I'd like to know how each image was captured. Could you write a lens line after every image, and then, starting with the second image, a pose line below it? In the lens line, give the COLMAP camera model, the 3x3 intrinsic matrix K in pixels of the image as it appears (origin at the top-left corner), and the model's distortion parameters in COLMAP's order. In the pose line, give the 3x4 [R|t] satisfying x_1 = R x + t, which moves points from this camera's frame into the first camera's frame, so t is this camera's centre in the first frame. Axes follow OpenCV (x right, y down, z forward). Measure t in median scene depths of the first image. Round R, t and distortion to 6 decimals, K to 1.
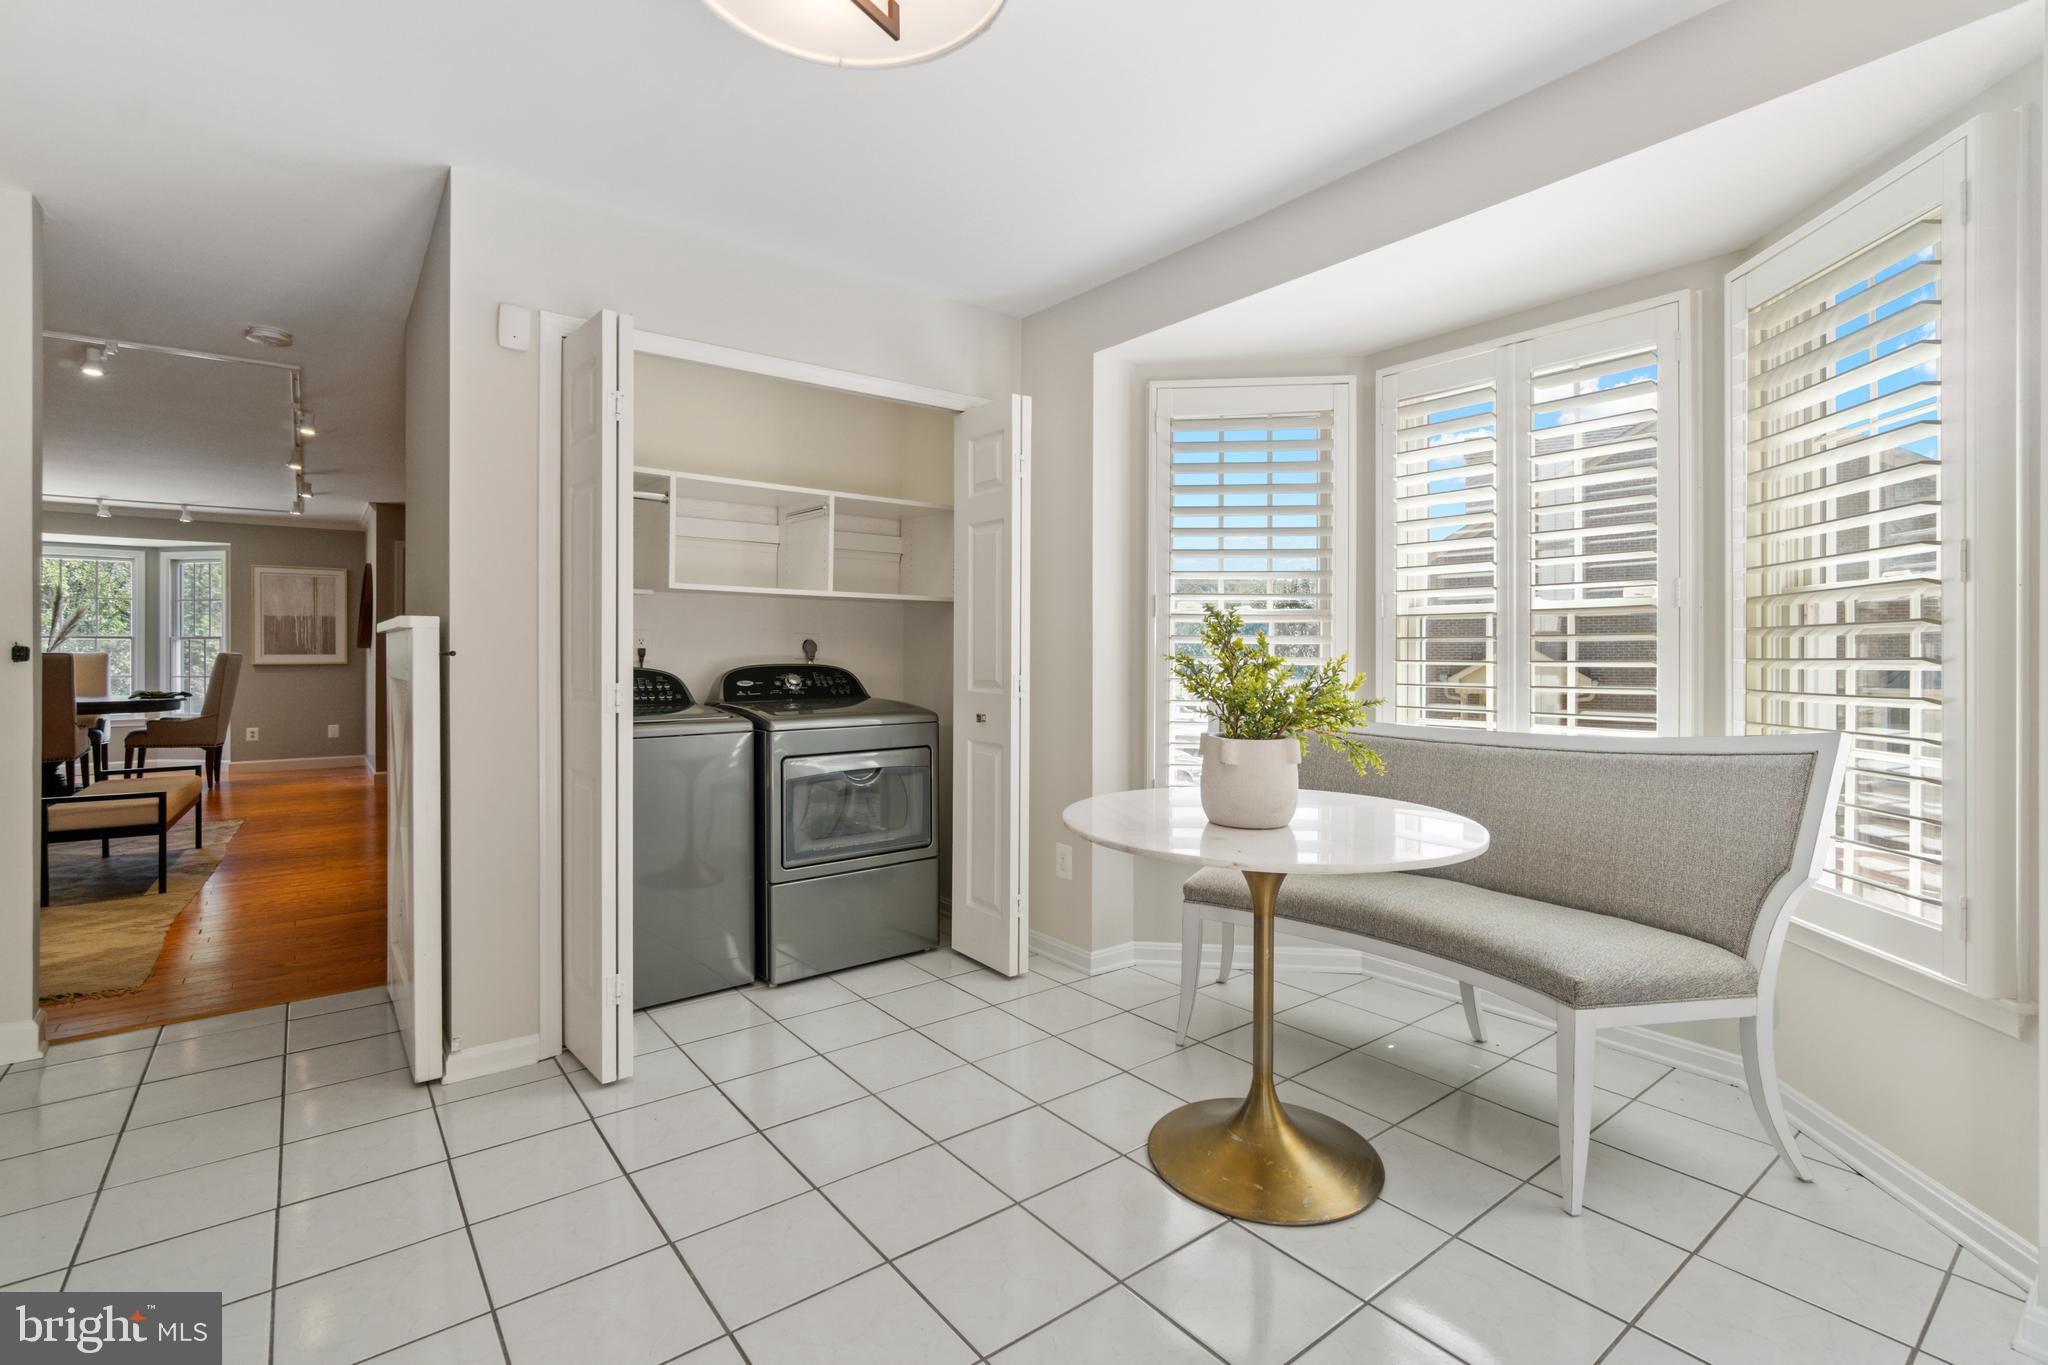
lens RADIAL K [[931.2, 0, 1000.5], [0, 931.2, 654.9], [0, 0, 1]] dist [-0.002169, -0.000329]
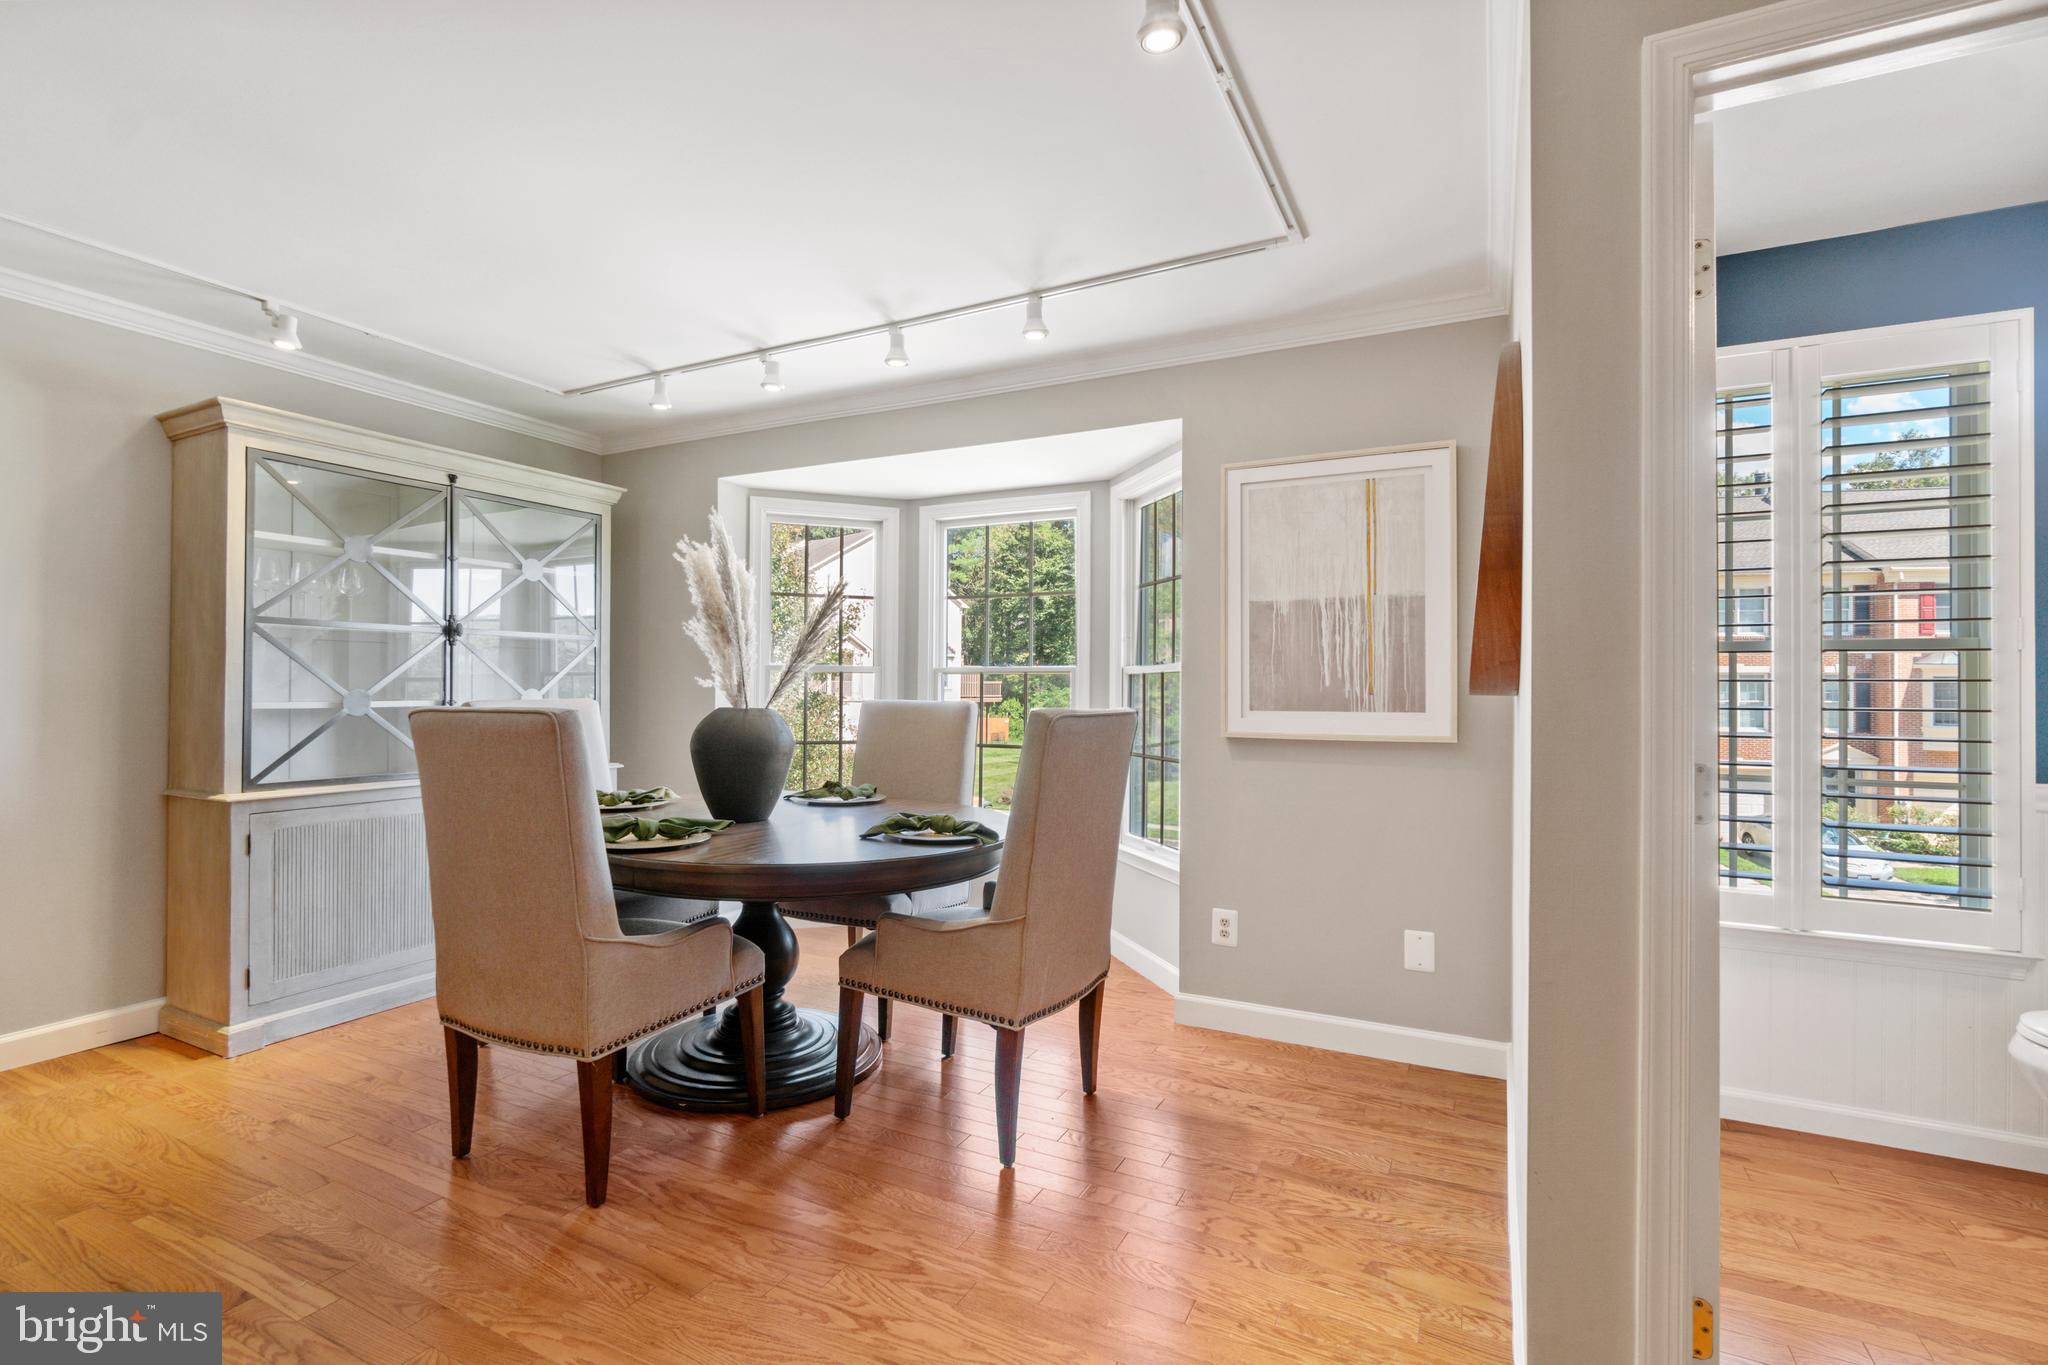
lens RADIAL K [[941.7, 0, 1012.8], [0, 941.7, 683.0], [0, 0, 1]] dist [-0.005878, -0.000074]
pose [[0.427394, -0.005946, -0.904046, -0.503748], [-0.005586, 0.999942, -0.009218, -0.007289], [0.904048, 0.008990, 0.427336, 0.764965]]
